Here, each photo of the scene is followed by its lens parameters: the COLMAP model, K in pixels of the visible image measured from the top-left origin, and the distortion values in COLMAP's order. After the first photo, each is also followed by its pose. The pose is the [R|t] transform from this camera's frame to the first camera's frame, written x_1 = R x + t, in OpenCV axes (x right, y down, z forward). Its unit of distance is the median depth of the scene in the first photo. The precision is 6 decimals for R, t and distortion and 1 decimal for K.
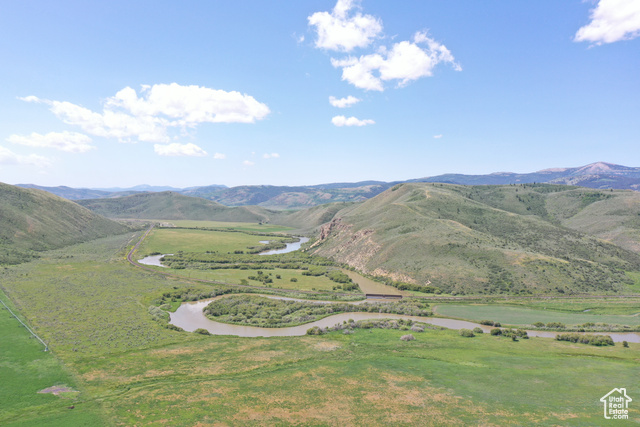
lens RADIAL K [[506.0, 0, 323.8], [0, 506.0, 216.5], [0, 0, 1]] dist [0.004227, -0.000175]
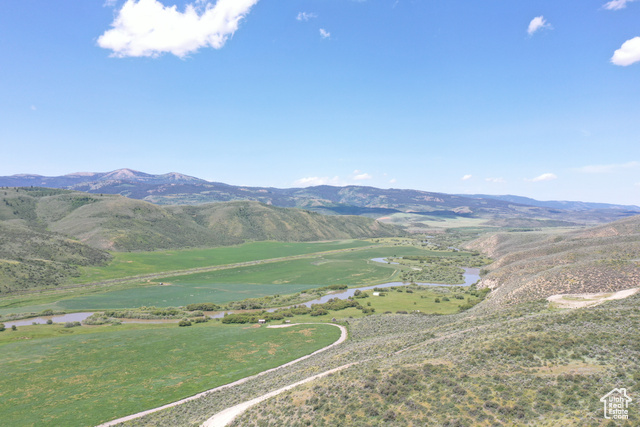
lens RADIAL K [[506.0, 0, 323.8], [0, 506.0, 216.5], [0, 0, 1]] dist [0.004227, -0.000175]
pose [[0.660737, -0.022870, 0.750269, 0.108048], [0.029008, 0.999567, 0.004923, 0.007012], [-0.750057, 0.018511, 0.661114, -0.161786]]
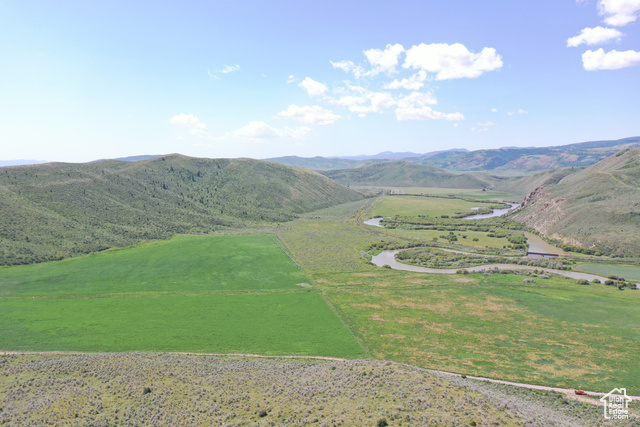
lens RADIAL K [[516.1, 0, 320.0], [0, 516.1, 213.5], [0, 0, 1]] dist [0.011908, 0.000033]
pose [[0.888862, 0.015462, -0.457914, 0.165059], [0.014133, 0.998030, 0.061133, -0.019730], [0.457957, -0.060811, 0.886892, -0.270936]]
